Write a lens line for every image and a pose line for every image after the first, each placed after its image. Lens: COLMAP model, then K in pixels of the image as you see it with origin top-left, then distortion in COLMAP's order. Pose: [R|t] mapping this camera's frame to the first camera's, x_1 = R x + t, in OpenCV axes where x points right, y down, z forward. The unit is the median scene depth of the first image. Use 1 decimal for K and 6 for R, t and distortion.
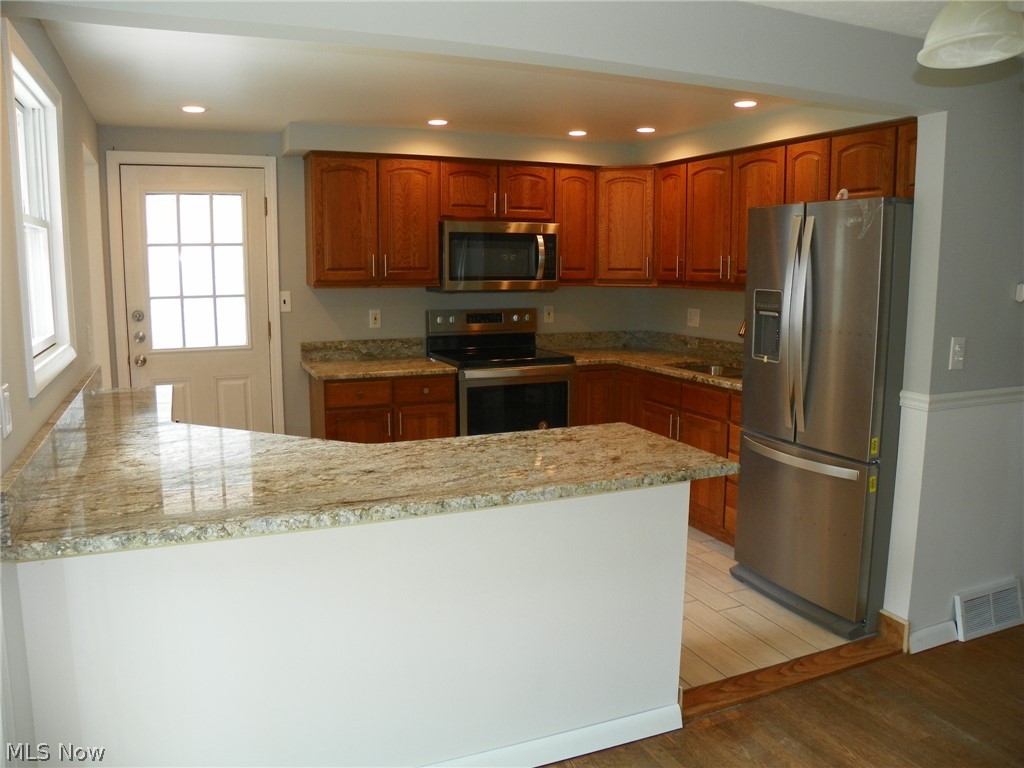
lens RADIAL K [[785.0, 0, 512.0], [0, 785.0, 384.0], [0, 0, 1]] dist [-0.152028, 0.081750]
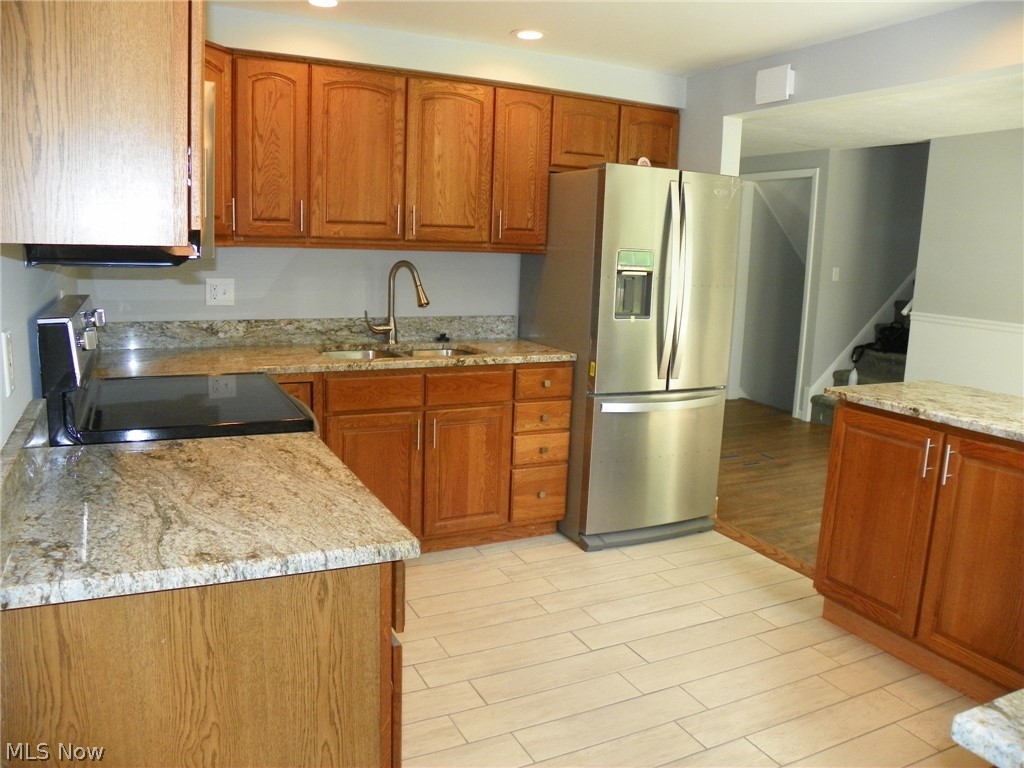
lens RADIAL K [[785.0, 0, 512.0], [0, 785.0, 384.0], [0, 0, 1]] dist [-0.152028, 0.081750]
pose [[-0.062270, -0.175039, 0.982590, -0.491161], [0.112955, 0.976940, 0.181191, -0.110362], [-0.991647, 0.122271, -0.041063, 0.877012]]
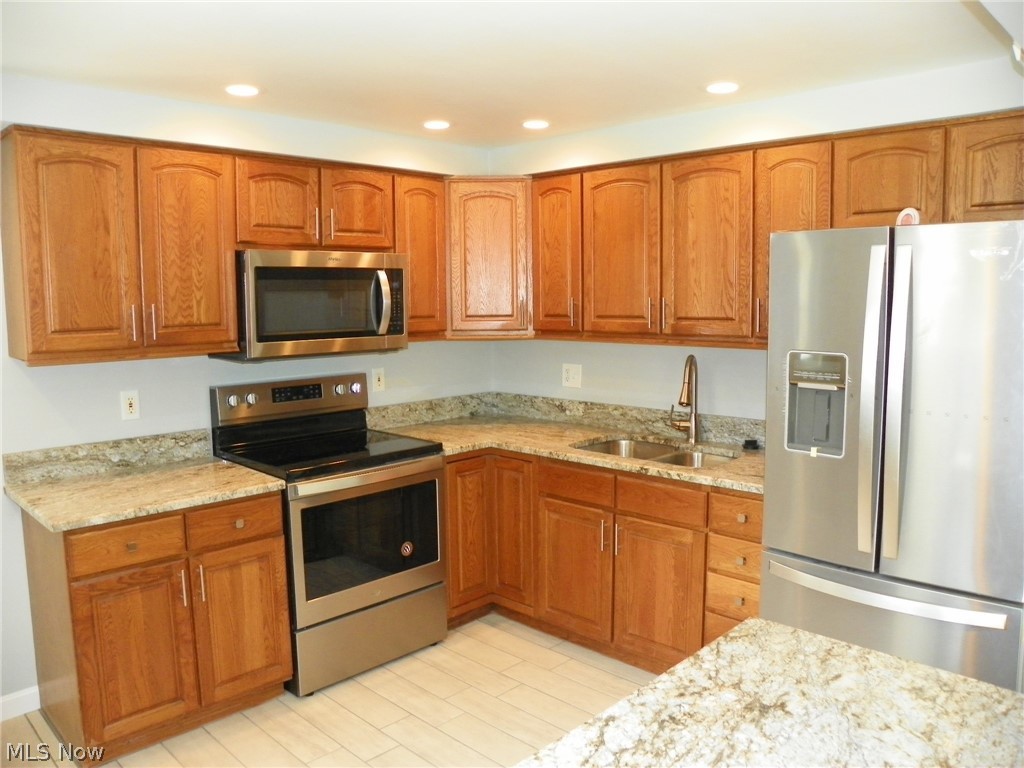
lens RADIAL K [[785.0, 0, 512.0], [0, 785.0, 384.0], [0, 0, 1]] dist [-0.152028, 0.081750]
pose [[0.924510, -0.052854, 0.377476, -0.127706], [0.067220, 0.997426, -0.024974, -0.068462], [-0.375184, 0.048463, 0.925683, 0.338109]]
